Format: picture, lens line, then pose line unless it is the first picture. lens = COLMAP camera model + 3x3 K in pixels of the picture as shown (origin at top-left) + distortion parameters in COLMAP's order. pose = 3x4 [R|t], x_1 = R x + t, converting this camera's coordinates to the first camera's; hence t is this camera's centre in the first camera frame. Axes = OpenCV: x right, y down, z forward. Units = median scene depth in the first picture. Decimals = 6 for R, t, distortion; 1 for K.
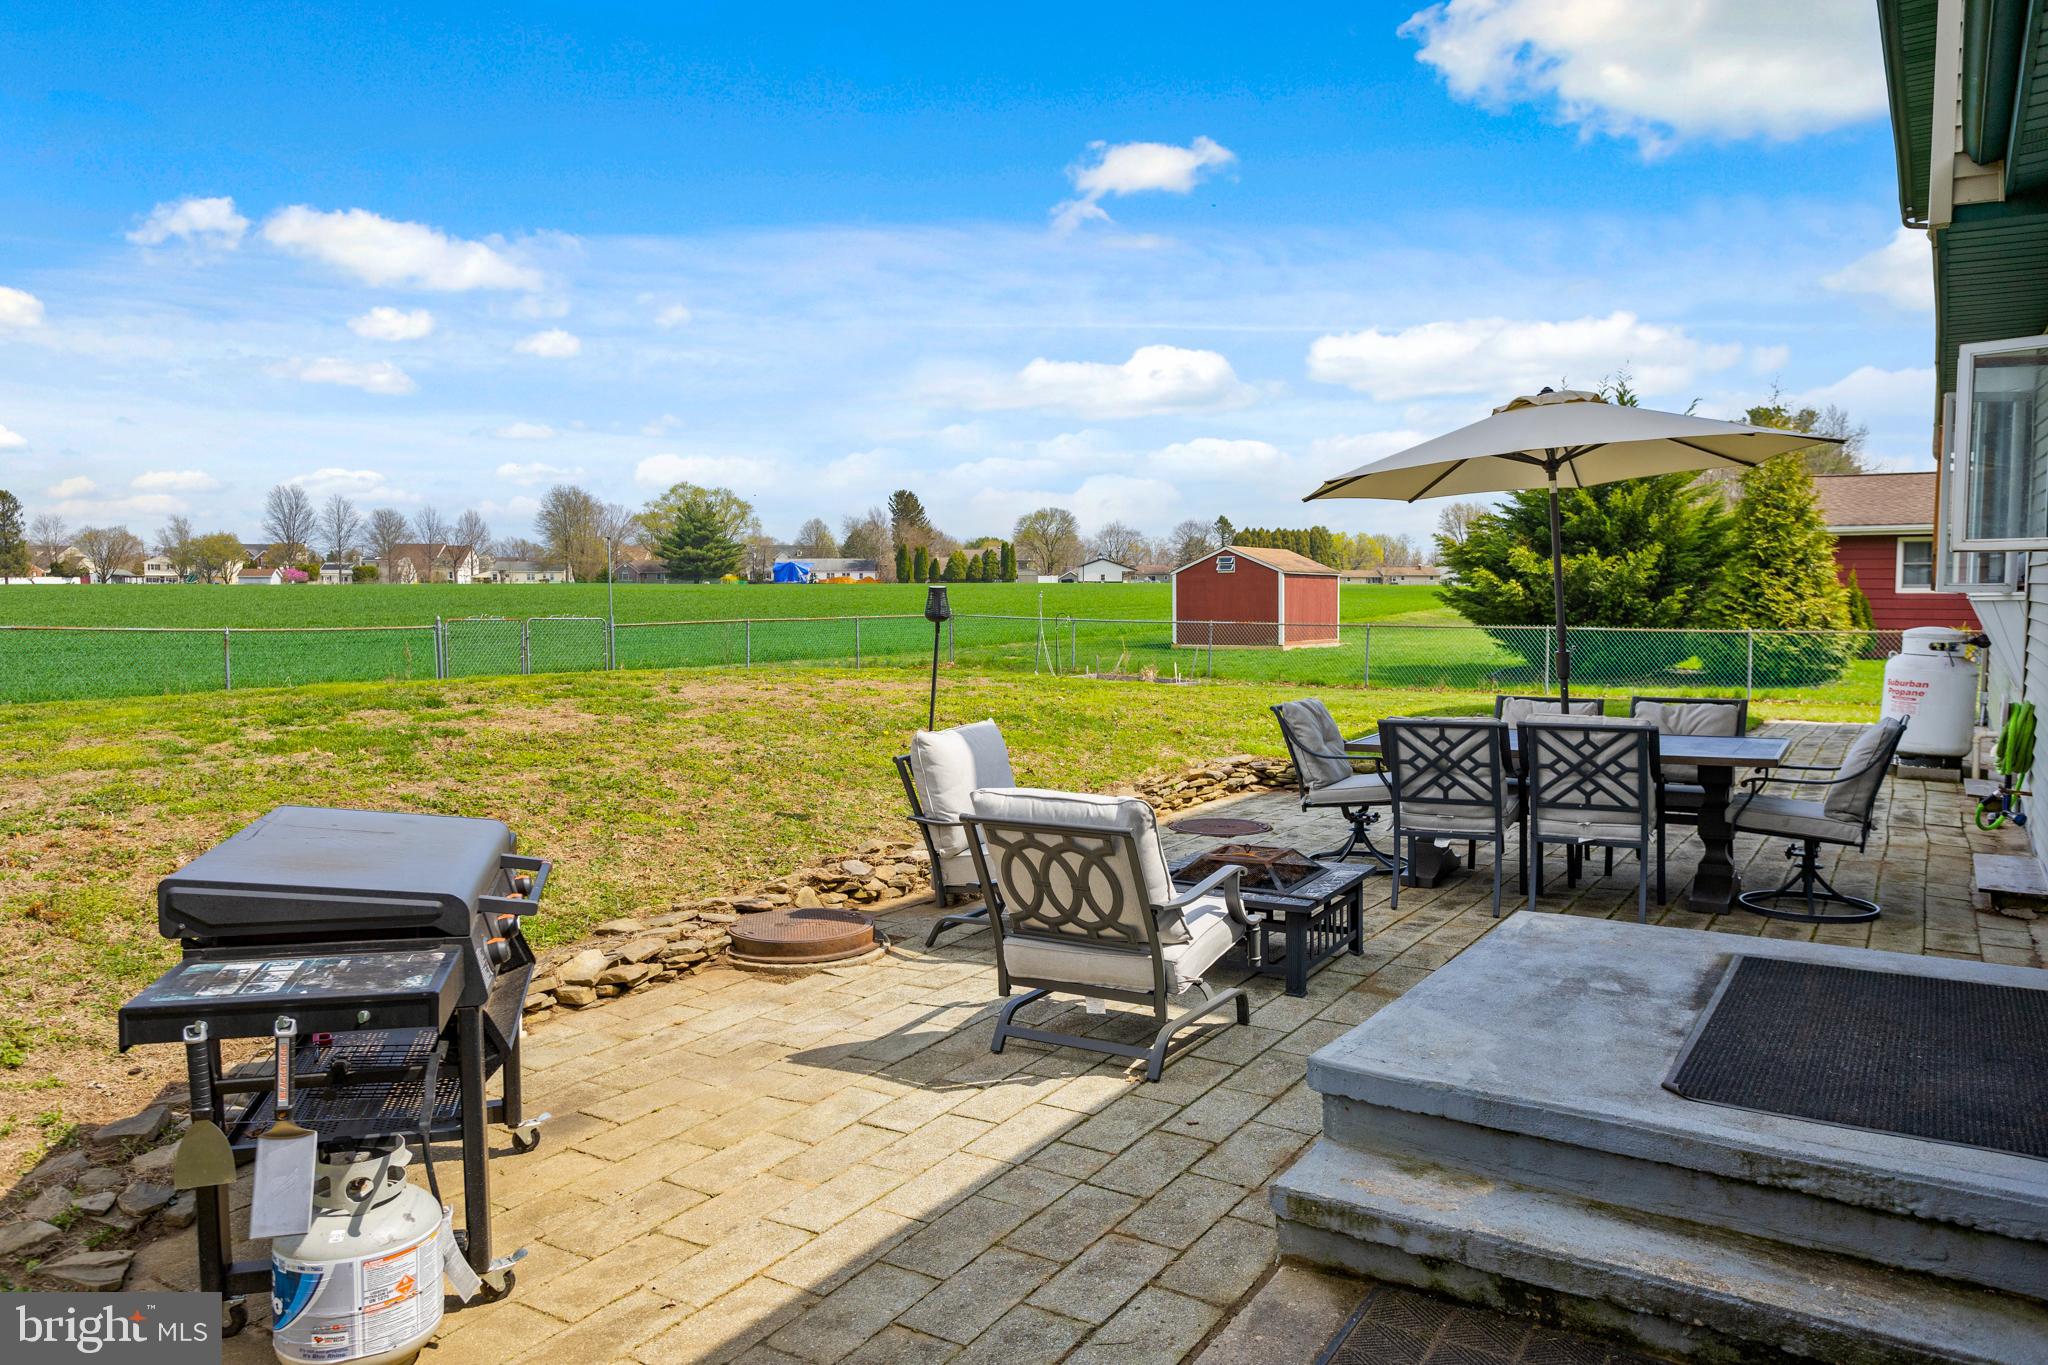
lens RADIAL K [[1442.5, 0, 1024.0], [0, 1442.5, 682.5], [0, 0, 1]] dist [-0.024838, 0.065315]
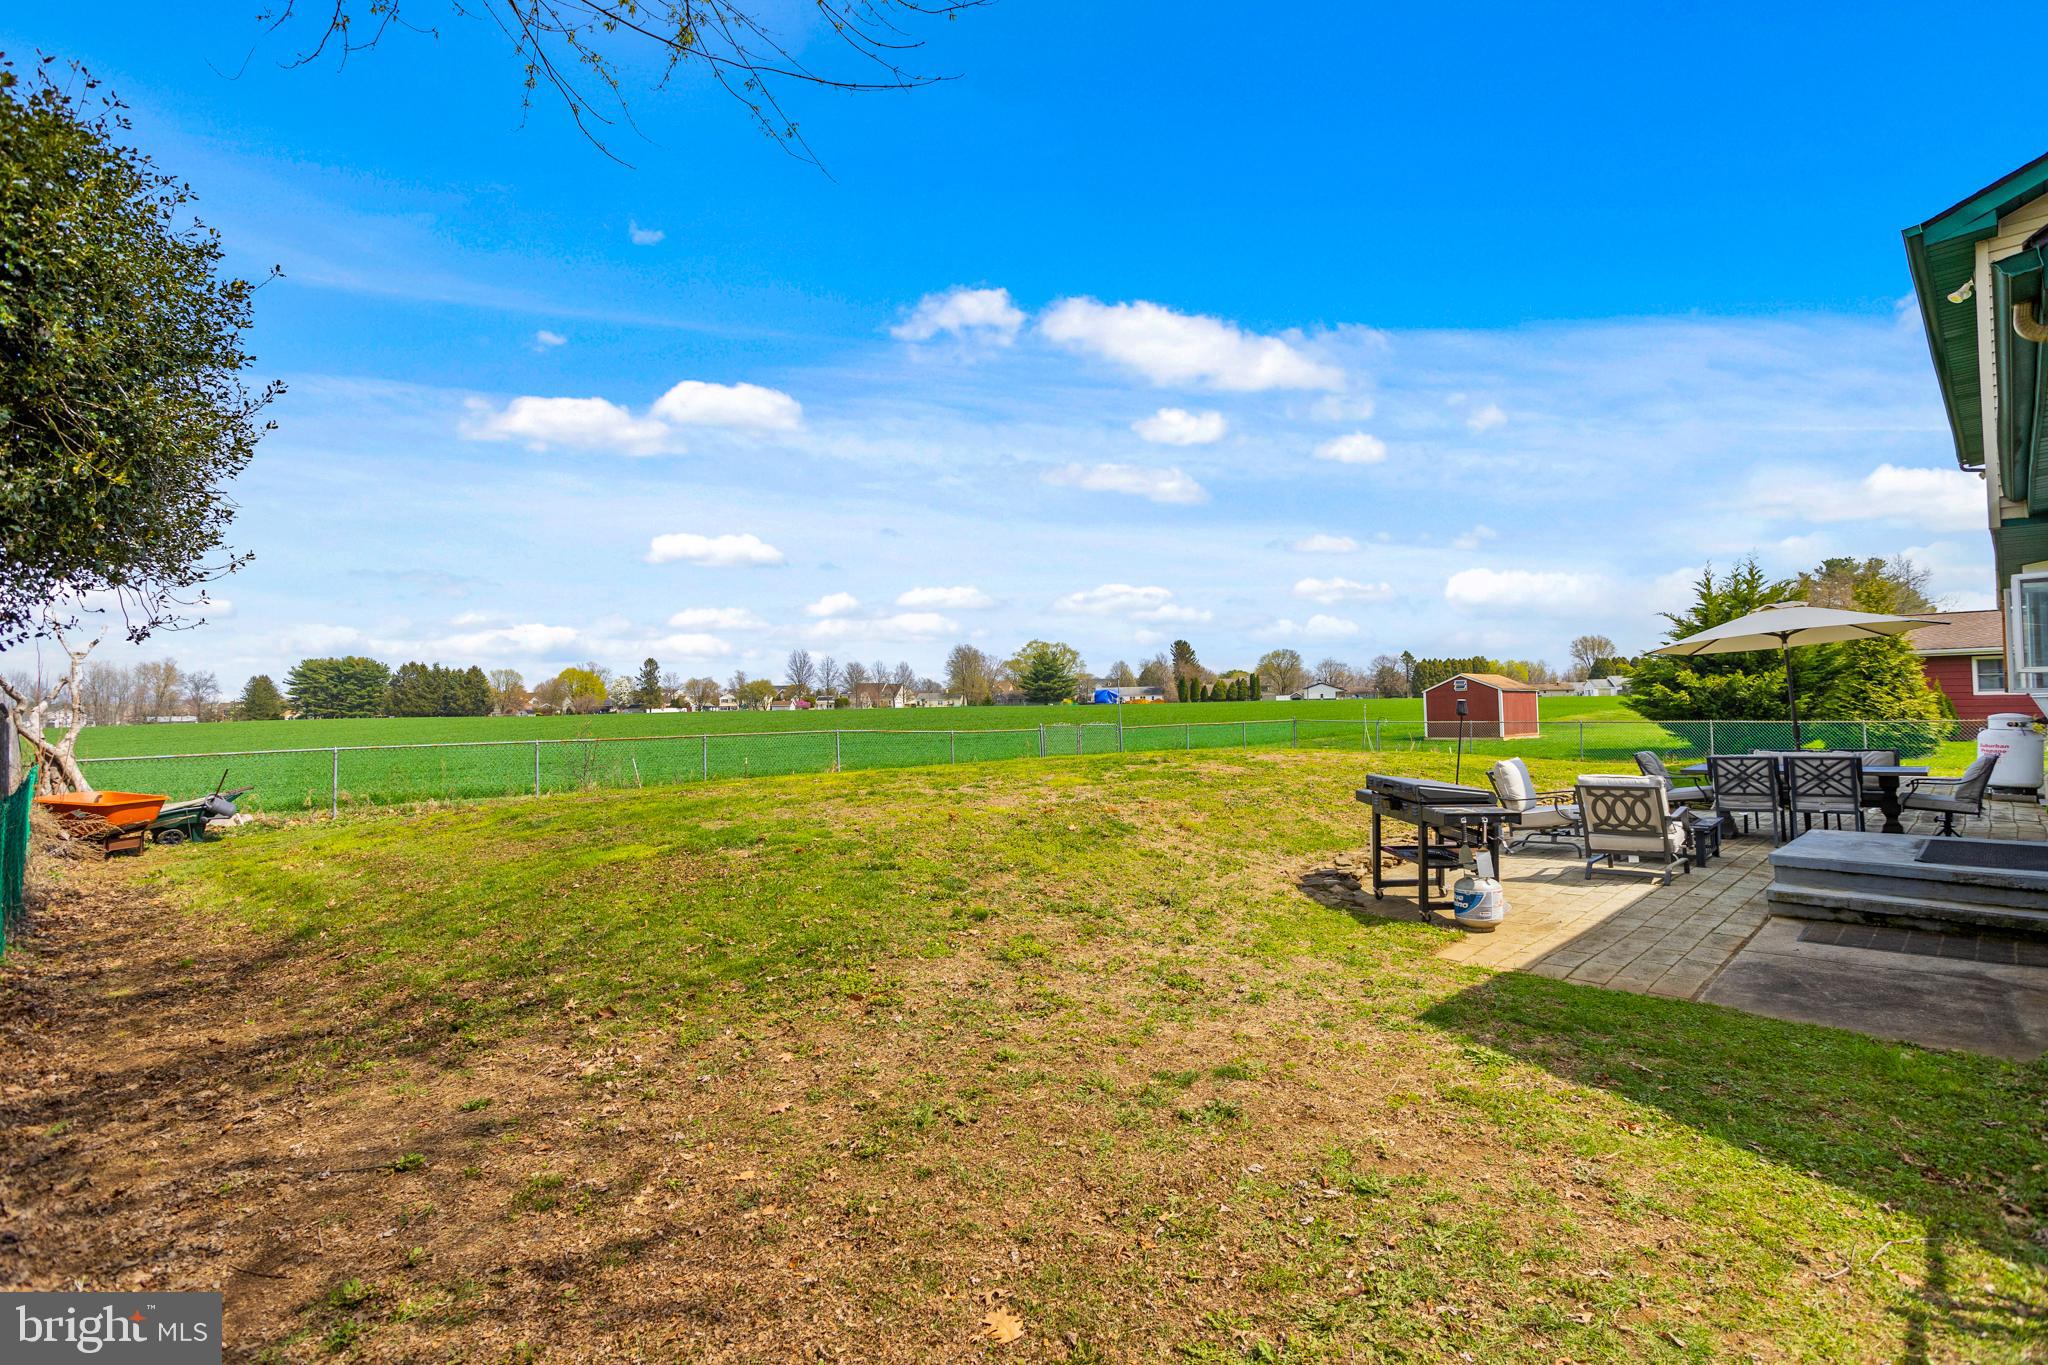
lens RADIAL K [[986.0, 0, 1024.0], [0, 986.0, 682.5], [0, 0, 1]] dist [-0.042153, 0.029377]
pose [[0.974137, -0.022667, -0.224819, -0.100058], [0.002399, 0.995937, -0.090020, 0.010405], [0.225946, 0.087153, 0.970233, -0.156847]]
